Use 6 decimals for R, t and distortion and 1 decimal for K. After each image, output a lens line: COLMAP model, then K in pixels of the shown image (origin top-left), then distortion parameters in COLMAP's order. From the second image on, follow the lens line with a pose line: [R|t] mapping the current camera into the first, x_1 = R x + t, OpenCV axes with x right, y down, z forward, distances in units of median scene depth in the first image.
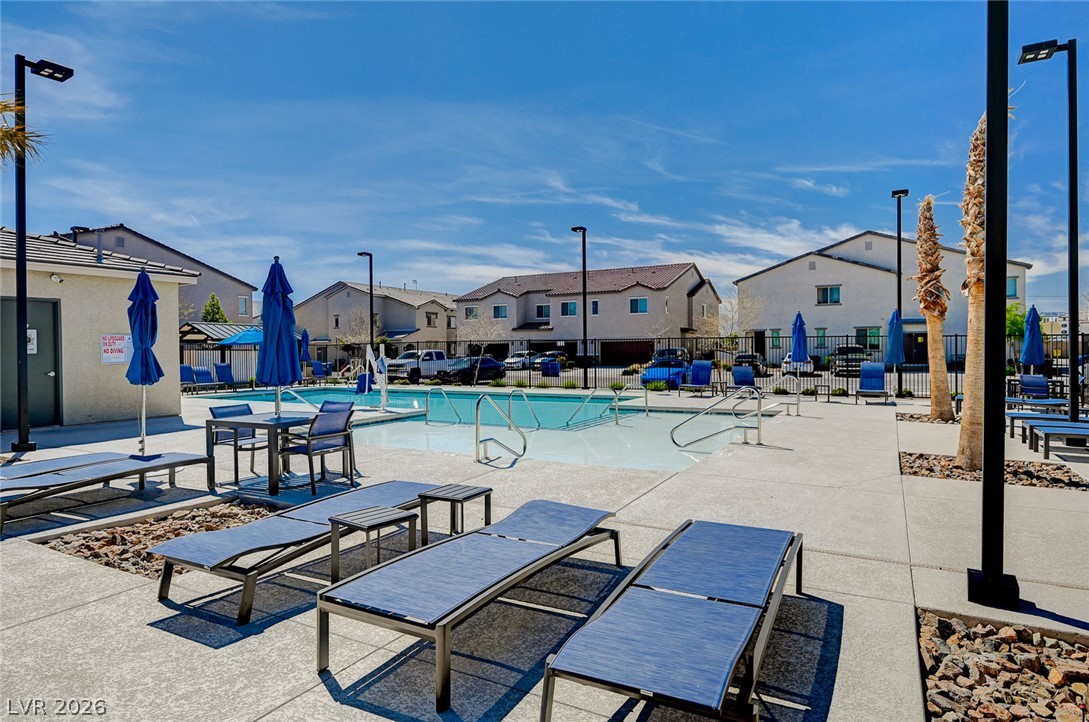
lens RADIAL K [[613.4, 0, 544.5], [0, 613.4, 361.0], [0, 0, 1]] dist [-0.002043, 0.000182]
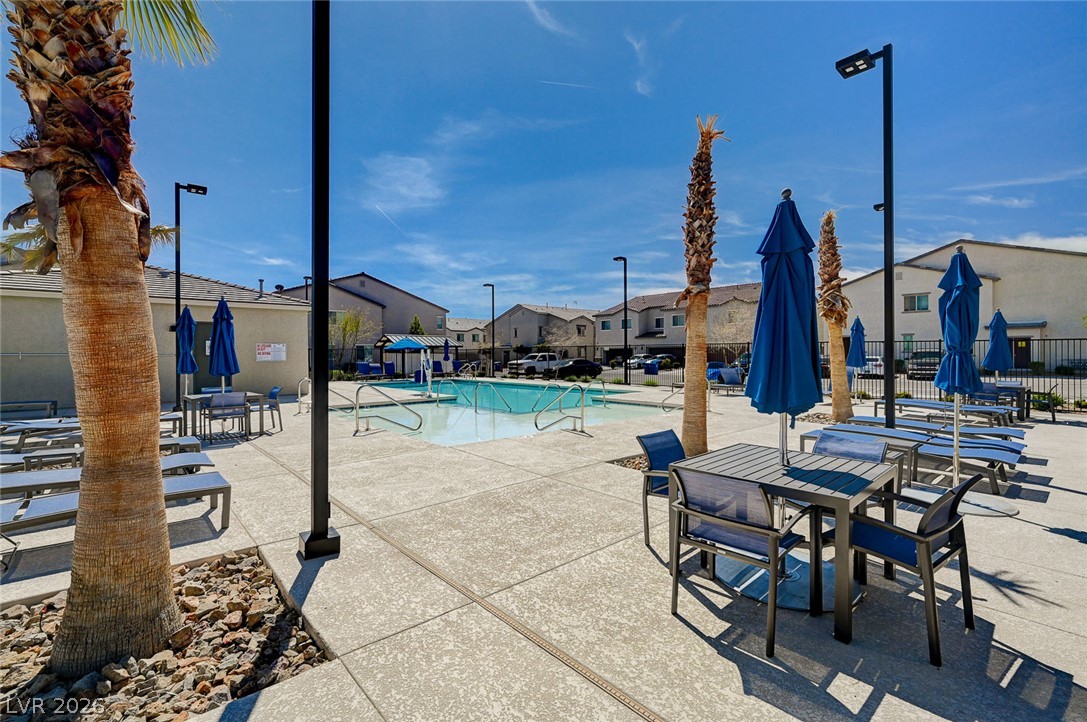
lens RADIAL K [[466.7, 0, 543.5], [0, 466.7, 361.0], [0, 0, 1]] dist [0.009127, -0.000029]
pose [[0.944332, 0.008615, -0.328881, 0.134209], [-0.009019, 0.999959, 0.000299, -0.001010], [0.328870, 0.002684, 0.944371, 0.020596]]
